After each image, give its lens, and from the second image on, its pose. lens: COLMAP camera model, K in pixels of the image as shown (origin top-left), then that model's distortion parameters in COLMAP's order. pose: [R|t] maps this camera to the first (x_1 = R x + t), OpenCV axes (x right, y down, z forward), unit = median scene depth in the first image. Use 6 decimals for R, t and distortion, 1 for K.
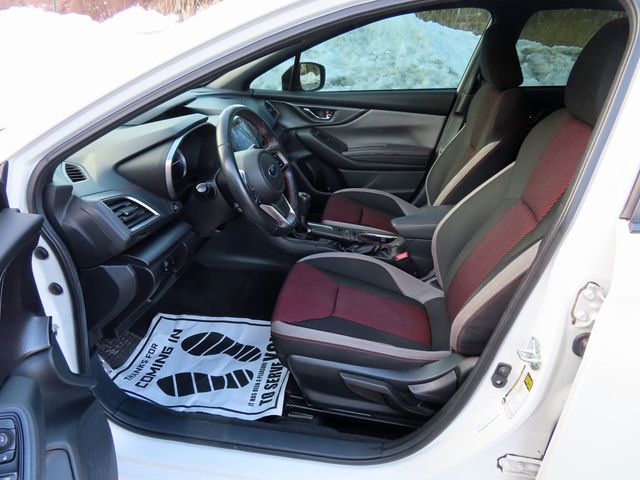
lens RADIAL K [[456.8, 0, 319.2], [0, 456.8, 242.7], [0, 0, 1]] dist [-0.012415, 0.008645]
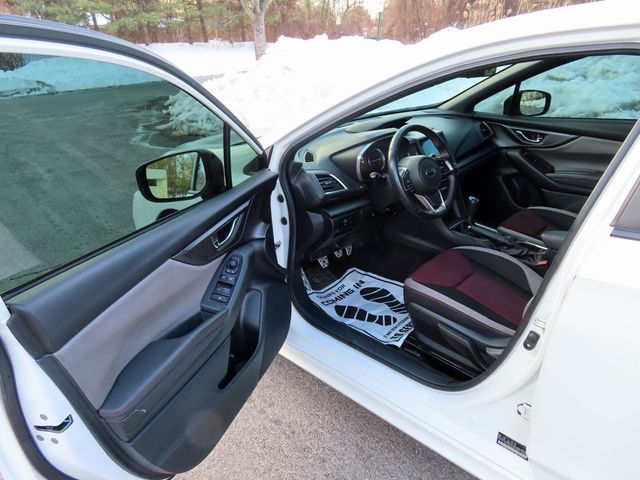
lens RADIAL K [[456.8, 0, 319.2], [0, 456.8, 242.7], [0, 0, 1]] dist [-0.012415, 0.008645]
pose [[0.819508, 0.201692, -0.536402, 0.318311], [-0.217622, 0.975431, 0.034290, 0.060920], [0.530139, 0.088632, 0.843266, -0.259839]]
